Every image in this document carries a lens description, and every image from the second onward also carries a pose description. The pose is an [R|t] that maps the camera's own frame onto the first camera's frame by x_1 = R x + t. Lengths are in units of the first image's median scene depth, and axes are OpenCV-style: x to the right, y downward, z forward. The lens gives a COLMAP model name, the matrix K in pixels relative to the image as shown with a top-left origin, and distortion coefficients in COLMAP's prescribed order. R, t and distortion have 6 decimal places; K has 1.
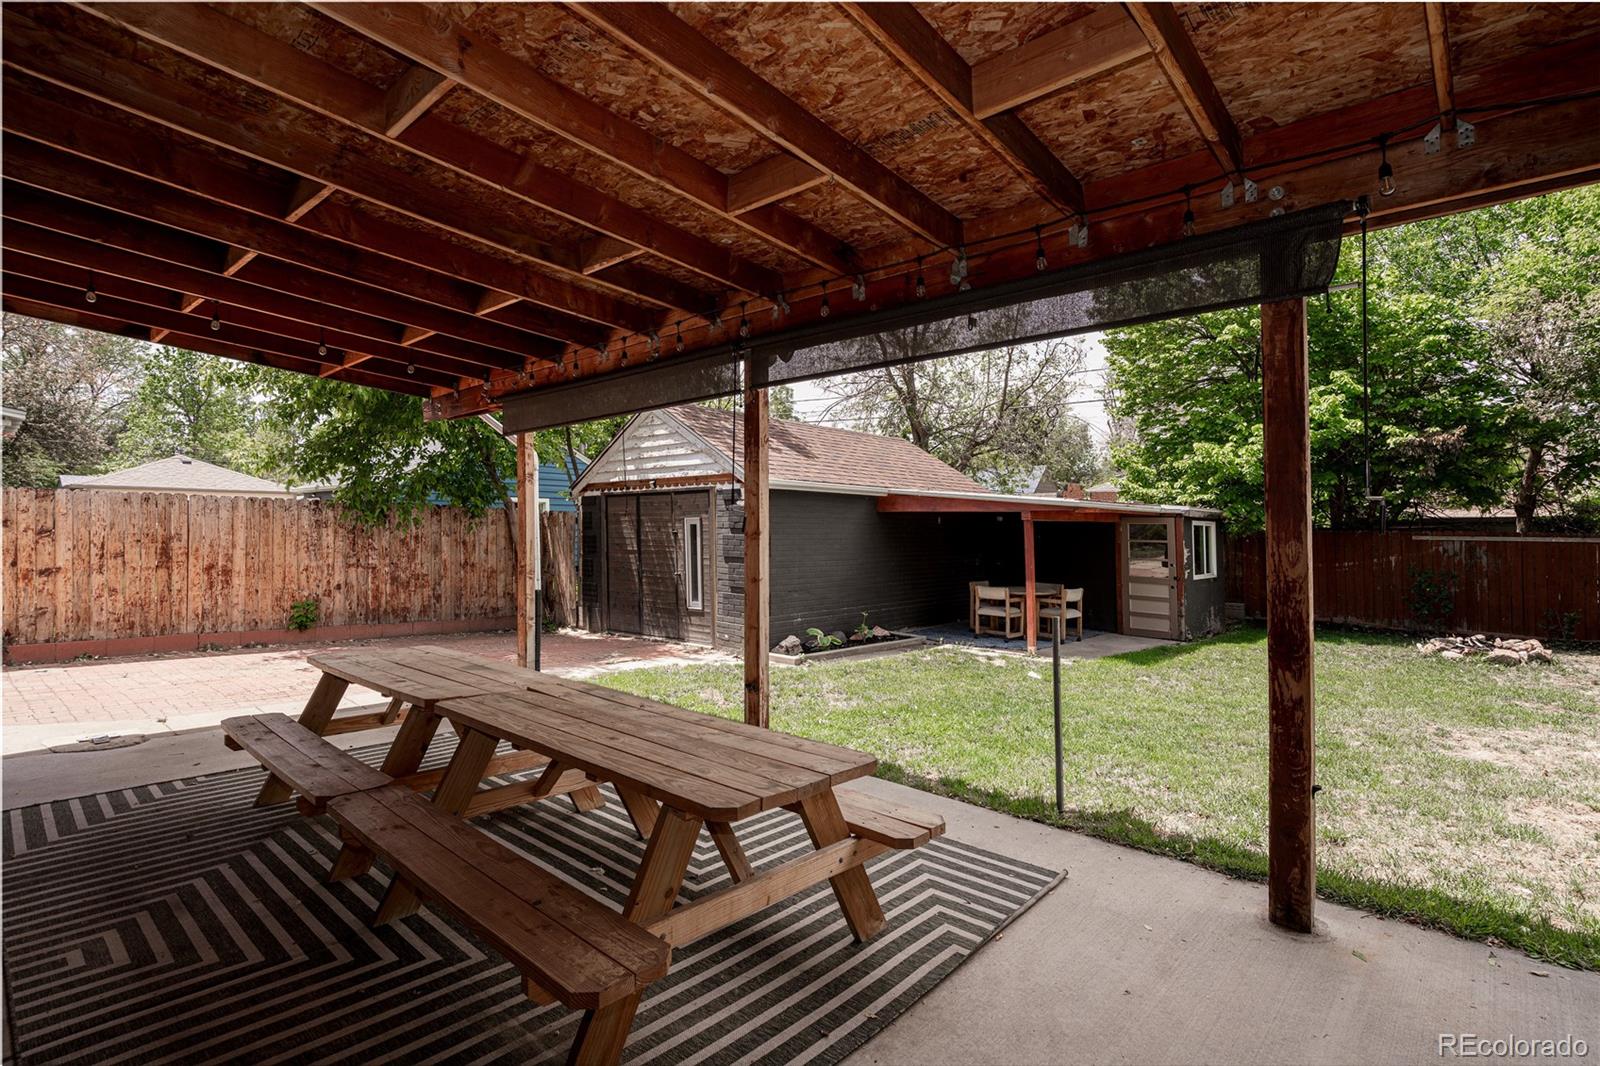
lens RADIAL K [[765.8, 0, 811.8], [0, 765.8, 502.7], [0, 0, 1]] dist [0.003144, 0.001425]
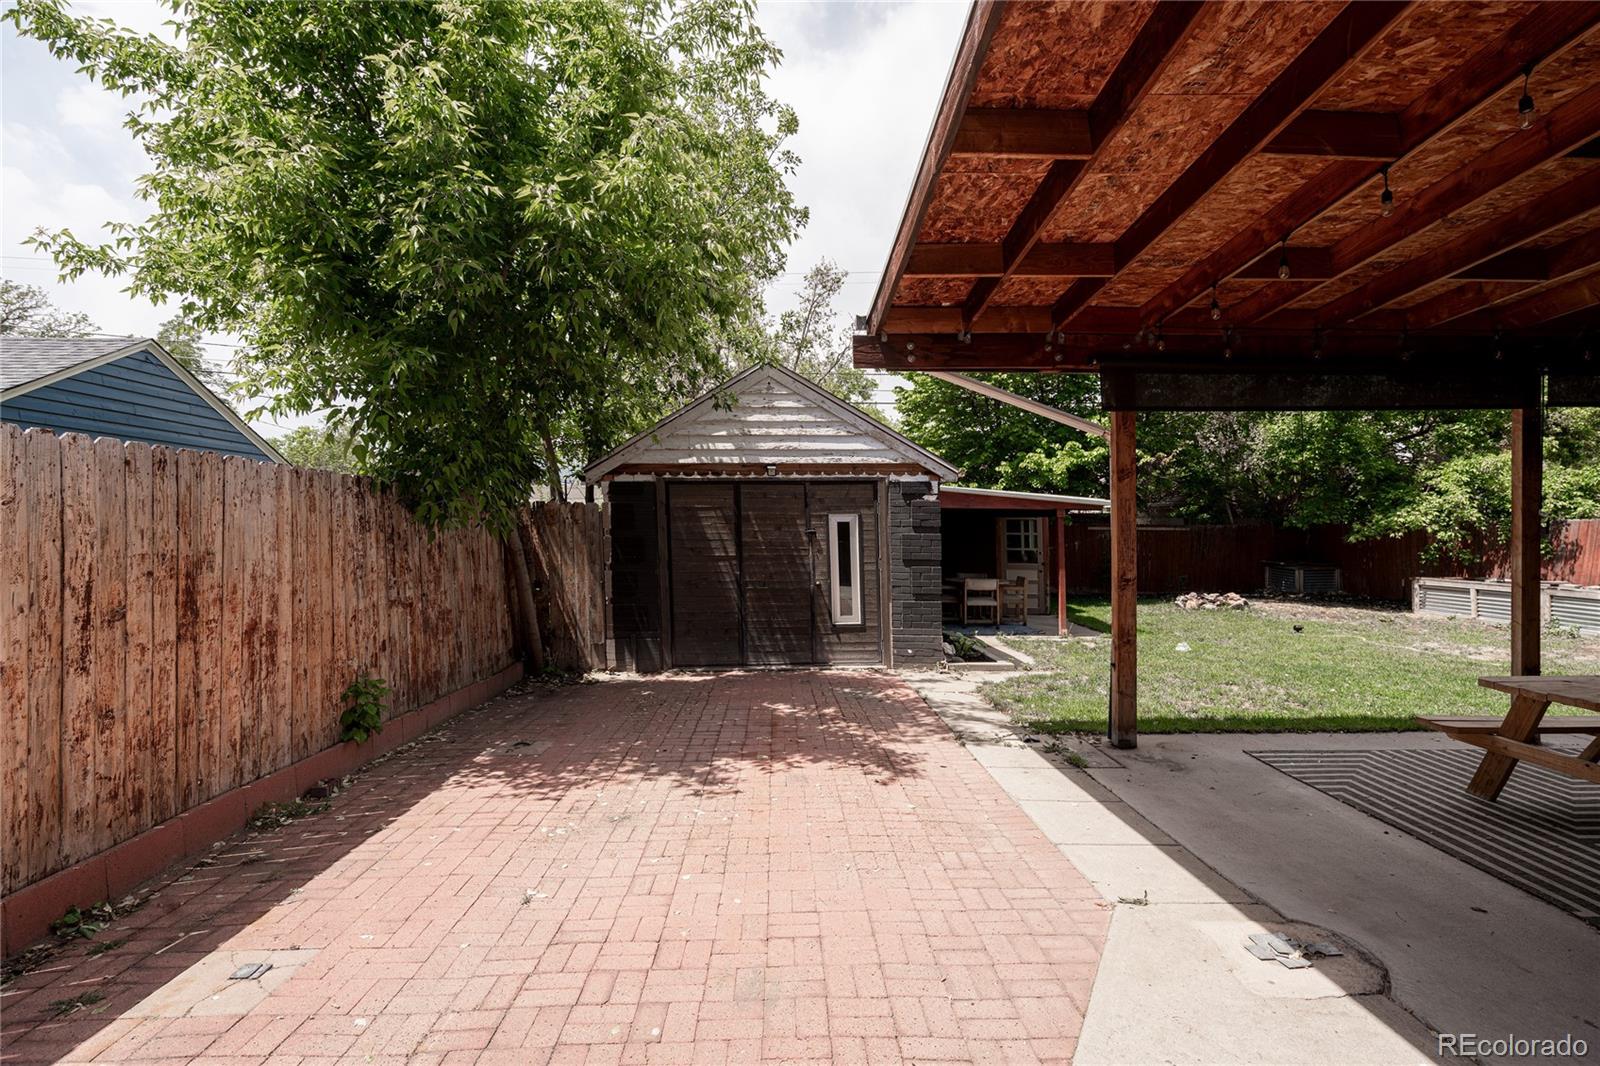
lens RADIAL K [[780.3, 0, 775.7], [0, 780.3, 527.1], [0, 0, 1]] dist [0.002101, 0.000627]
pose [[0.726223, -0.008053, 0.687412, -0.738660], [-0.021765, 0.999161, 0.034700, 0.005843], [-0.687114, -0.040162, 0.725438, 0.416462]]
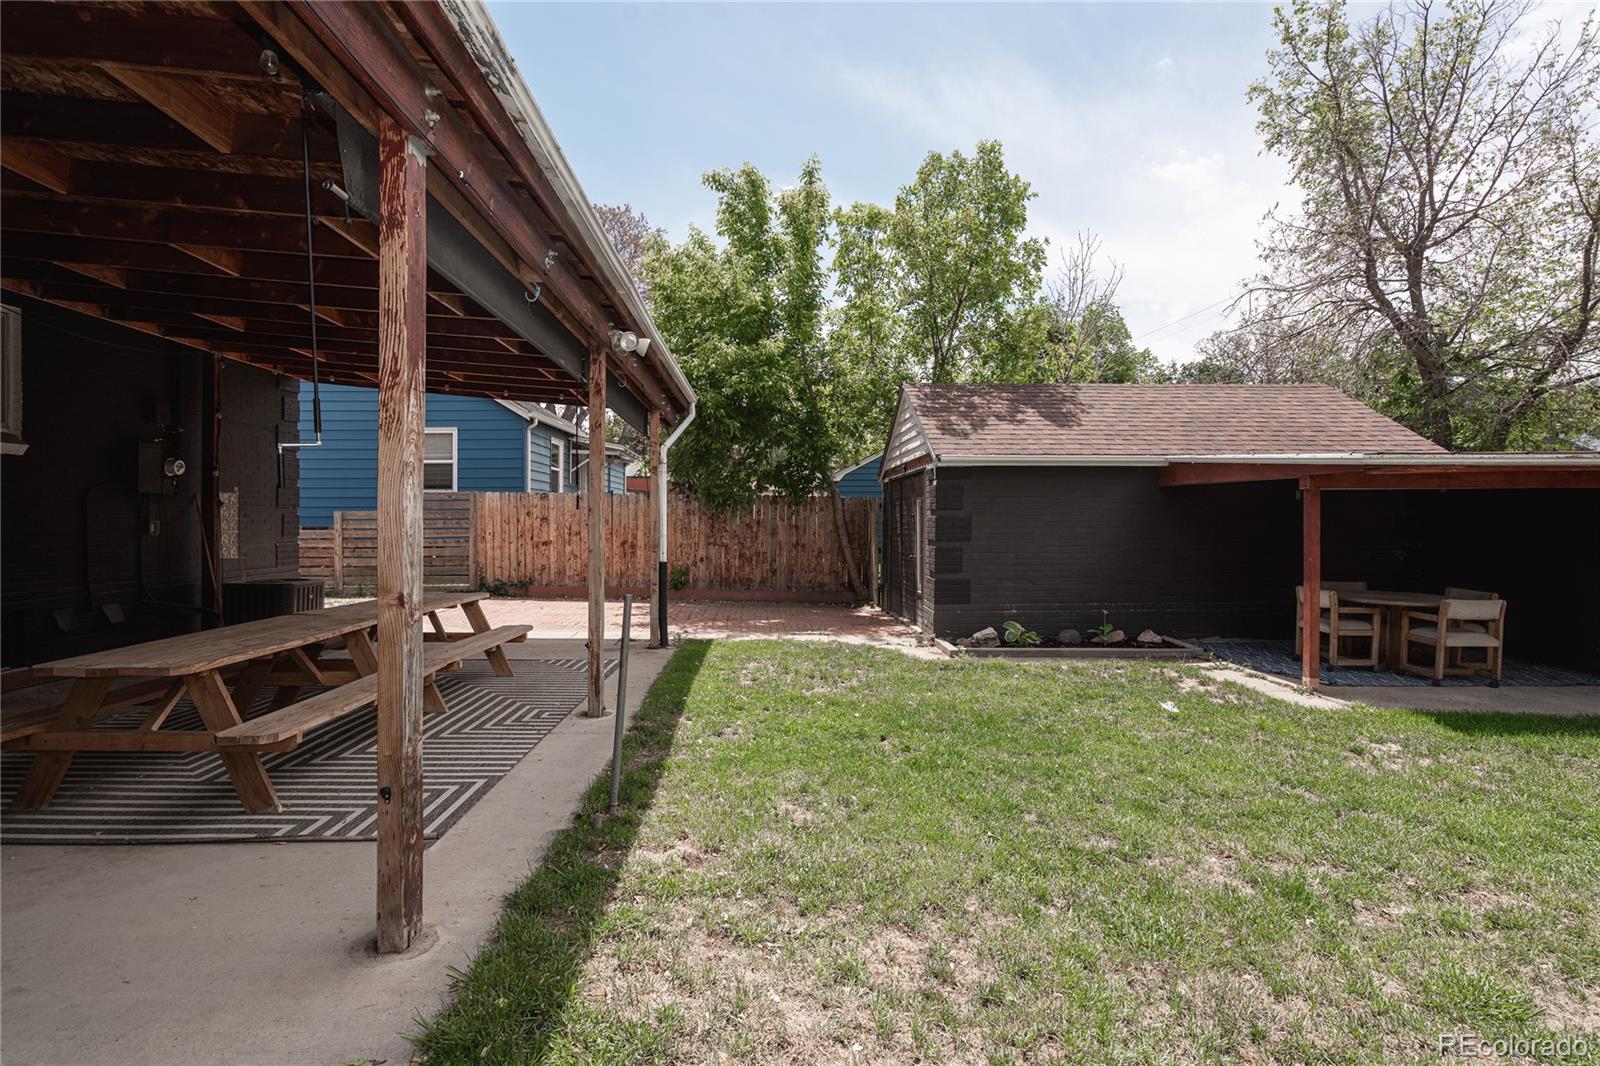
lens RADIAL K [[759.2, 0, 800.0], [0, 759.2, 533.0], [0, 0, 1]] dist [-0.002817, -0.000317]
pose [[0.693183, 0.003466, -0.720754, 0.418265], [0.033553, 0.998749, 0.037072, 0.019734], [0.719981, -0.049881, 0.692199, 0.204181]]
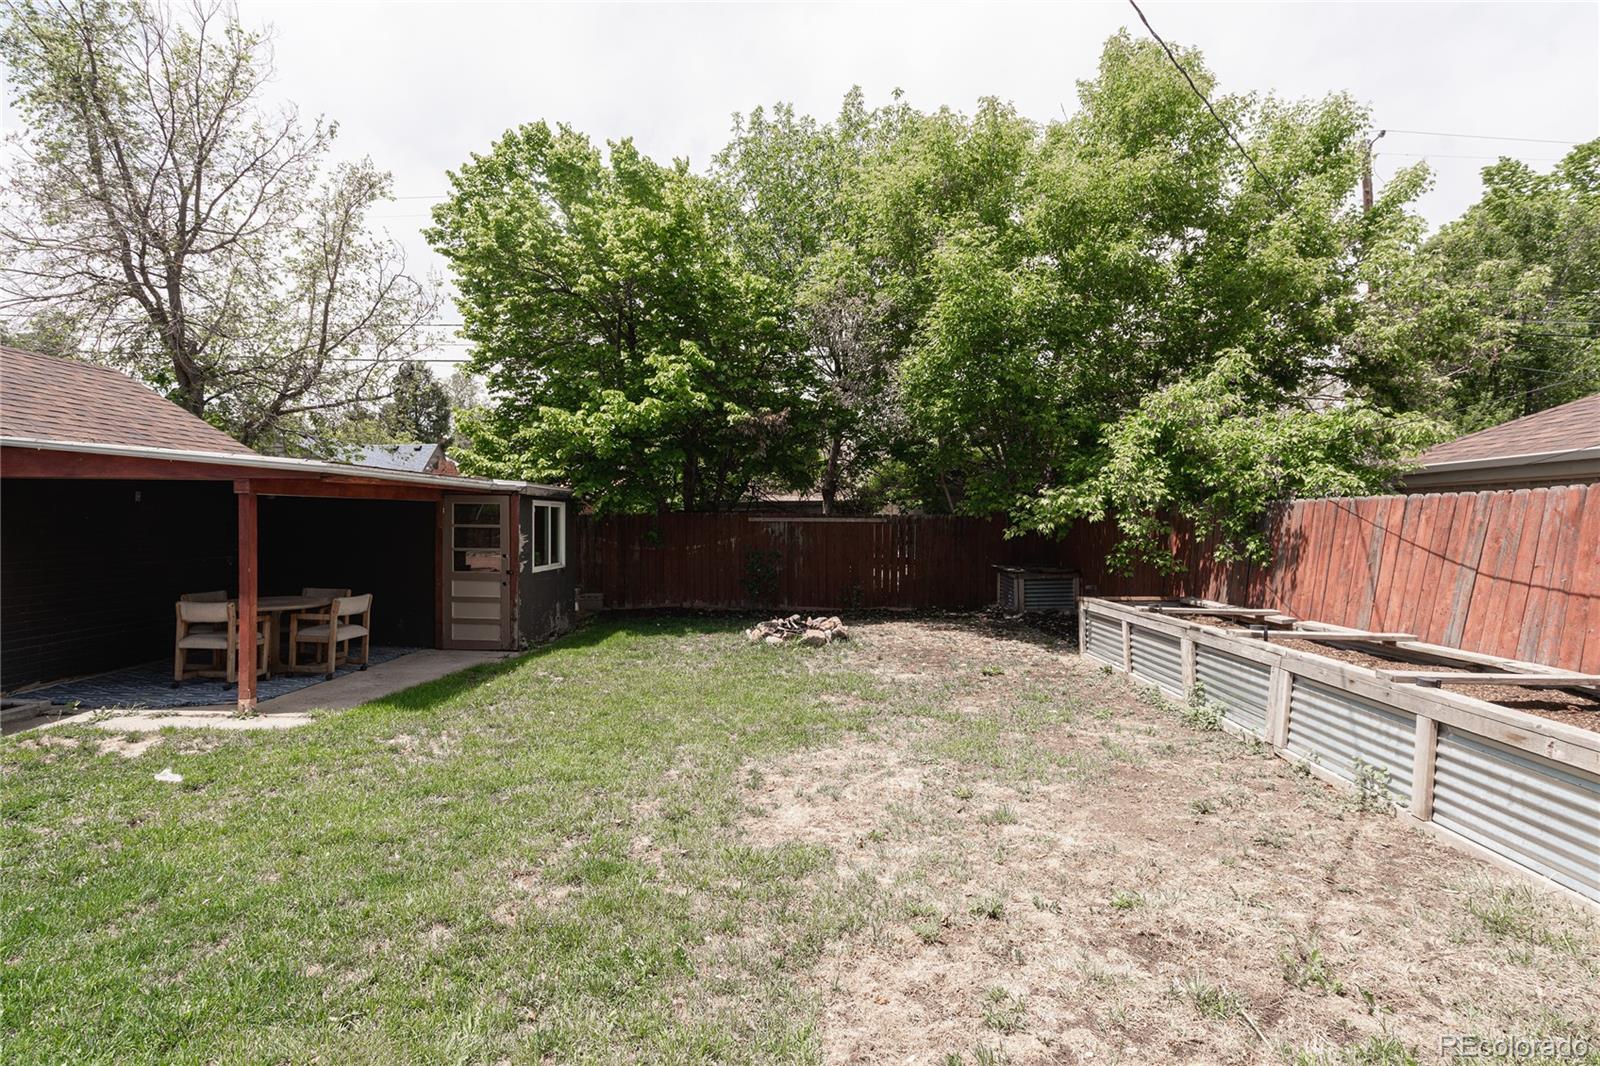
lens RADIAL K [[747.1, 0, 793.5], [0, 747.1, 496.5], [0, 0, 1]] dist [-0.003528, -0.000084]
pose [[0.759119, 0.013708, 0.650808, 0.209391], [-0.019277, 0.999813, 0.001425, 0.014750], [-0.650667, -0.013628, 0.759241, 0.240339]]
